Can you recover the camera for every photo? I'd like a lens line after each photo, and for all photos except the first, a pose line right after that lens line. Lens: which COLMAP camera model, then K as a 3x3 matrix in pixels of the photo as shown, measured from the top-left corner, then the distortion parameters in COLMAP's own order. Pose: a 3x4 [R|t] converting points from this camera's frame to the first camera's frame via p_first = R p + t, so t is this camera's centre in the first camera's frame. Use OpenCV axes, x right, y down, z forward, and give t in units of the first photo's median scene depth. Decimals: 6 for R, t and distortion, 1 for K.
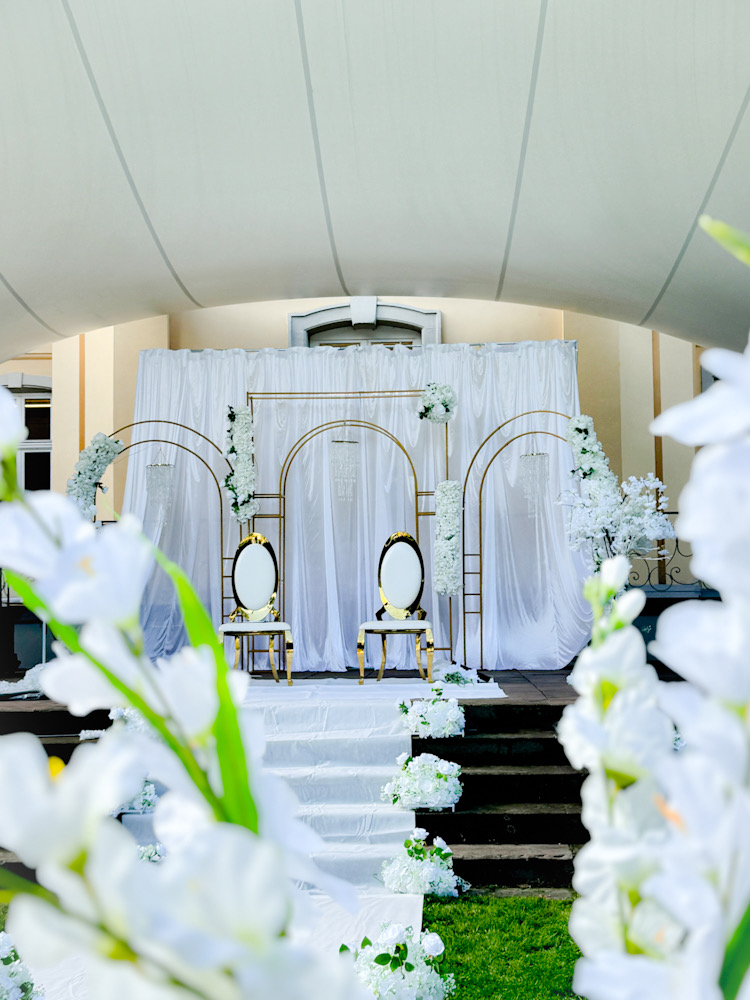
lens RADIAL K [[1396.5, 0, 375.0], [0, 1396.5, 500.0], [0, 0, 1]] dist [0.154399, -0.016388]
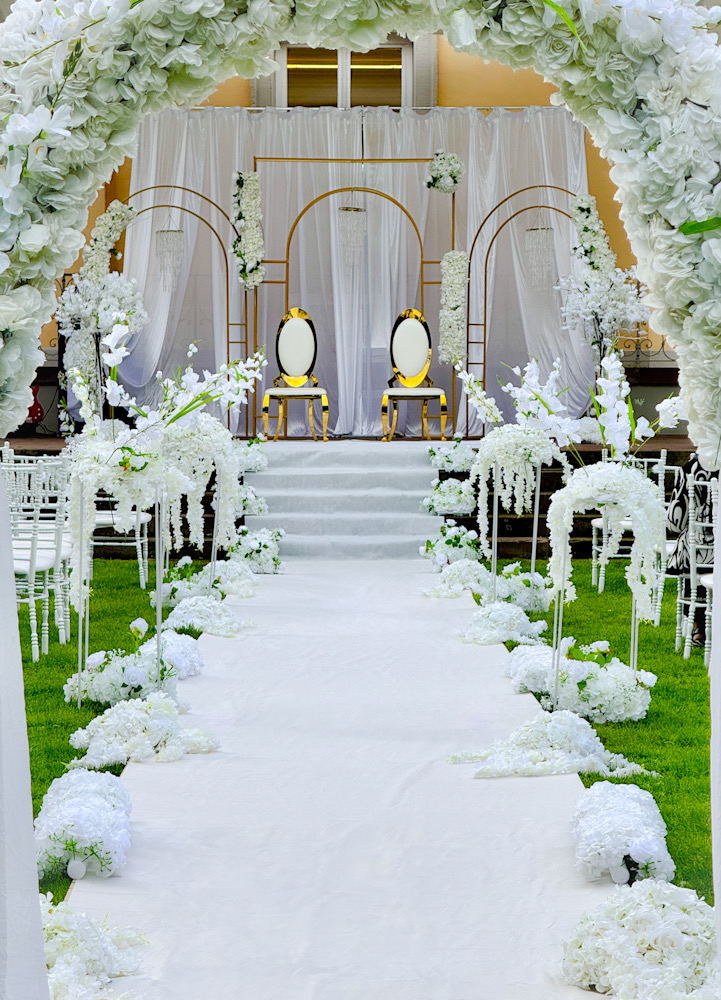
lens RADIAL K [[3665.9, 0, 360.5], [0, 3665.9, 500.0], [0, 0, 1]] dist [0.031319, -3.010070]
pose [[0.998429, 0.012561, 0.054607, -0.161719], [-0.018779, 0.993200, 0.114893, -0.141538], [-0.052793, -0.115738, 0.991876, -1.685637]]
